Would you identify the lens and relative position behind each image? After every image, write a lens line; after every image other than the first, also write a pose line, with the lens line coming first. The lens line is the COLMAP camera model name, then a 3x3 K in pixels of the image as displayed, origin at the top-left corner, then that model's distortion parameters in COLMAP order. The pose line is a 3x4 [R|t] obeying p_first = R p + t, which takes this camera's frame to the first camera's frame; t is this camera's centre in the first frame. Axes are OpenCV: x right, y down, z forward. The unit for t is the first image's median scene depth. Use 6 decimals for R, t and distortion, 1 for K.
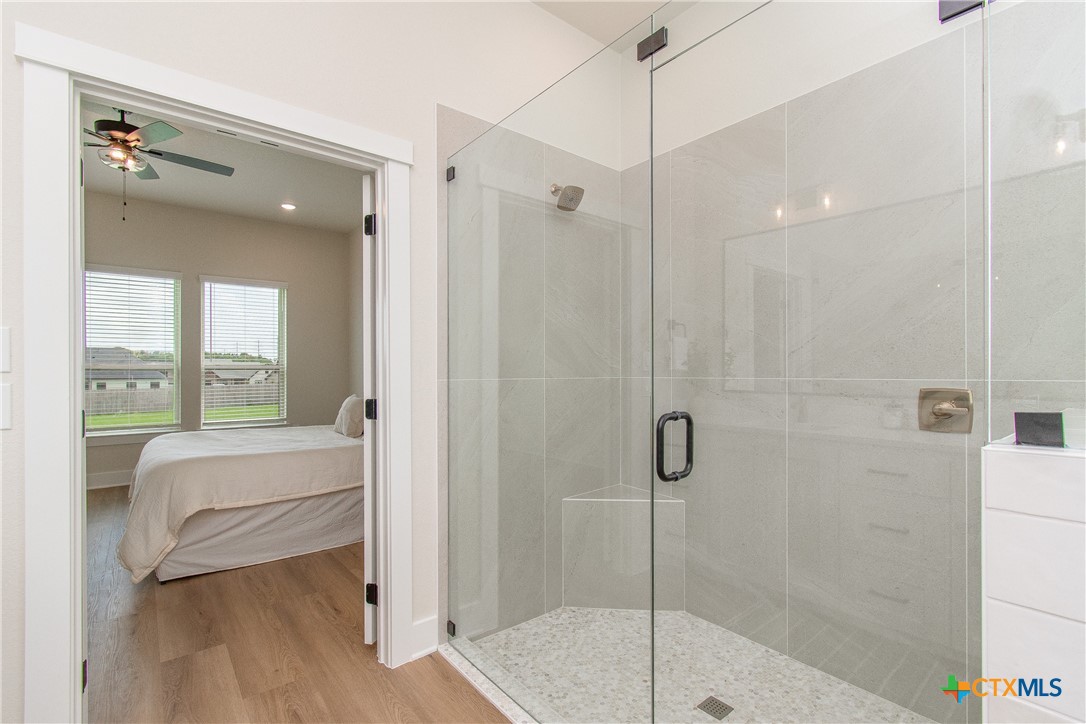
lens RADIAL K [[492.3, 0, 546.8], [0, 492.3, 370.1], [0, 0, 1]] dist [0.000603, -0.000852]
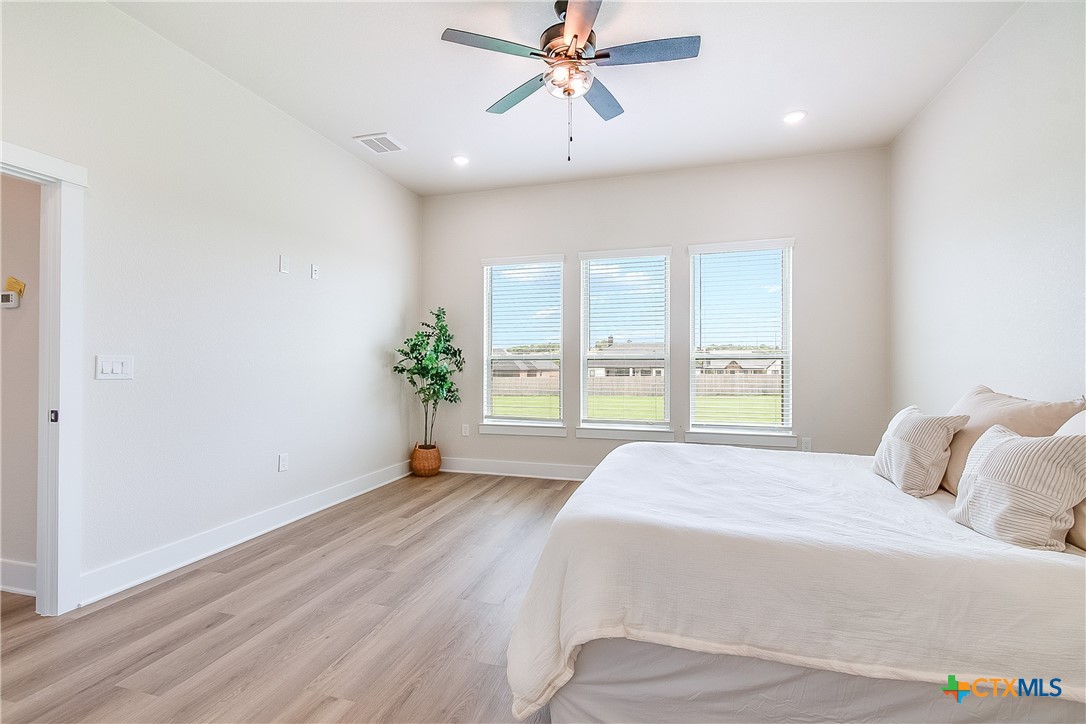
lens RADIAL K [[492.3, 0, 542.2], [0, 492.3, 359.4], [0, 0, 1]] dist [0.000603, -0.000852]
pose [[0.563138, -0.001620, -0.826362, -0.213763], [-0.000825, 0.999996, -0.002522, 0.002300], [0.826363, 0.002102, 0.563134, 0.444371]]
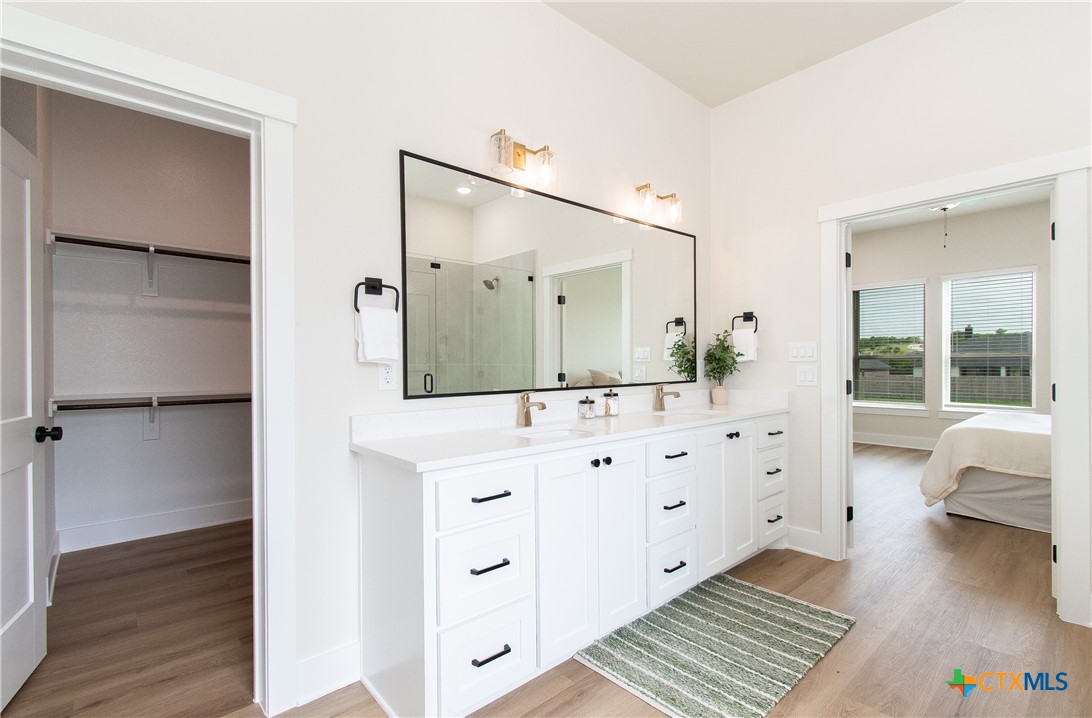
lens RADIAL K [[495.0, 0, 551.9], [0, 495.0, 364.2], [0, 0, 1]] dist [0.000603, -0.000852]
pose [[0.037264, 0.010159, -0.999254, 0.368935], [0.004768, 0.999935, 0.010344, -0.002540], [0.999294, -0.005150, 0.037214, -0.101839]]
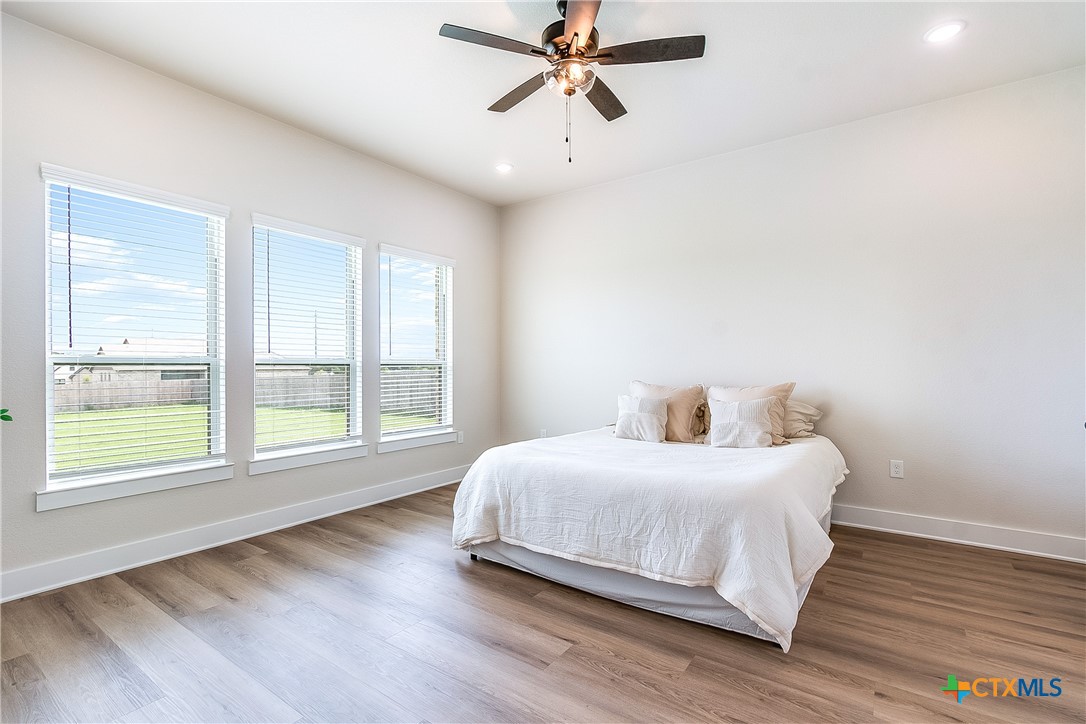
lens RADIAL K [[492.3, 0, 552.1], [0, 492.3, 365.3], [0, 0, 1]] dist [0.000603, -0.000852]
pose [[0.963227, 0.002968, 0.268674, -0.880164], [-0.001865, 0.999989, -0.004361, 0.004042], [-0.268684, 0.003700, 0.963221, 0.244333]]
